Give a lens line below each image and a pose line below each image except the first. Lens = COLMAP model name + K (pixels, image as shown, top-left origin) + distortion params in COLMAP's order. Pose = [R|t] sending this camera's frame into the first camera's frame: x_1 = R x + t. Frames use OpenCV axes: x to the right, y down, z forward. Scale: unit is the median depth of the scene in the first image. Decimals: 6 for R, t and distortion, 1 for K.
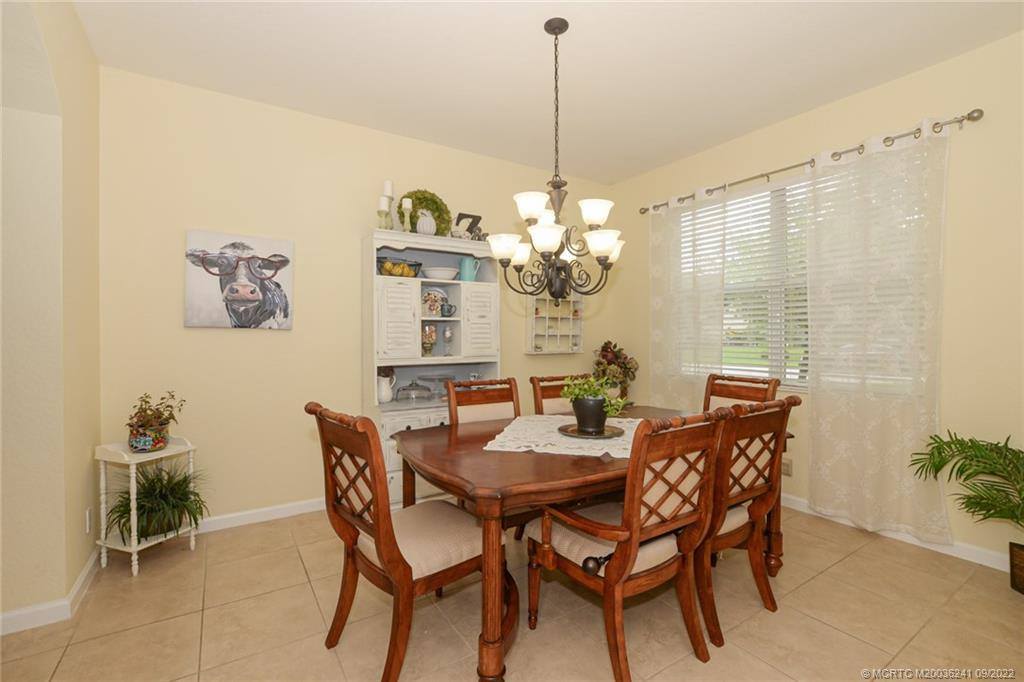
lens RADIAL K [[460.5, 0, 506.3], [0, 460.5, 328.8], [0, 0, 1]] dist [-0.013929, 0.000777]
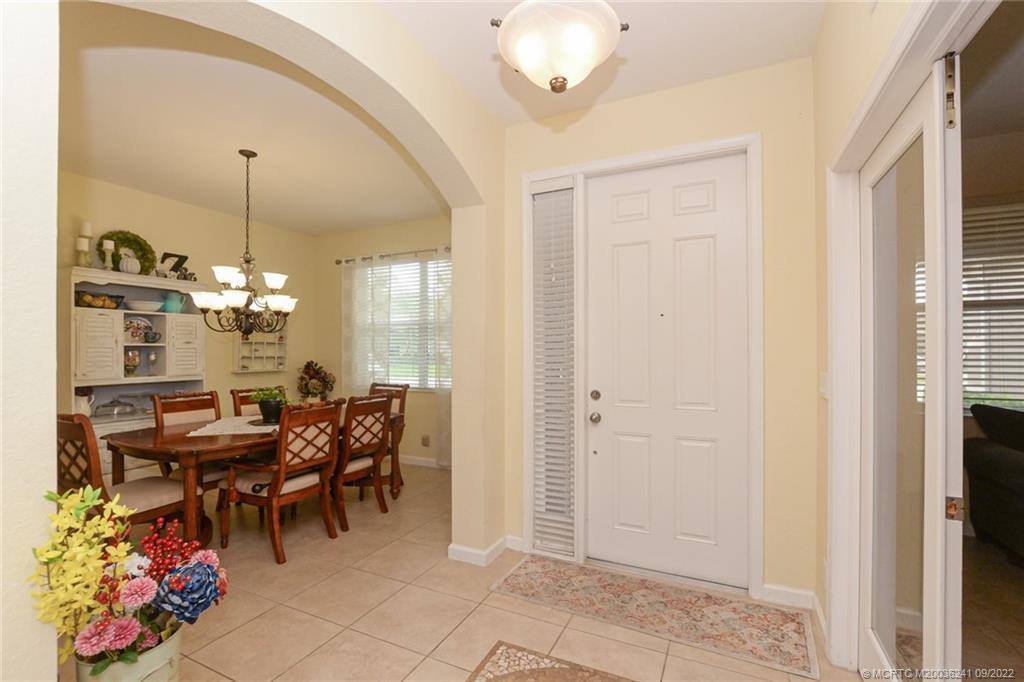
lens RADIAL K [[449.6, 0, 515.4], [0, 449.6, 346.9], [0, 0, 1]] dist [-0.013092, -0.000719]
pose [[0.840663, 0.004053, 0.541543, 0.041916], [-0.006047, 0.999980, 0.001903, -0.026442], [-0.541525, -0.004874, 0.840671, -0.518331]]
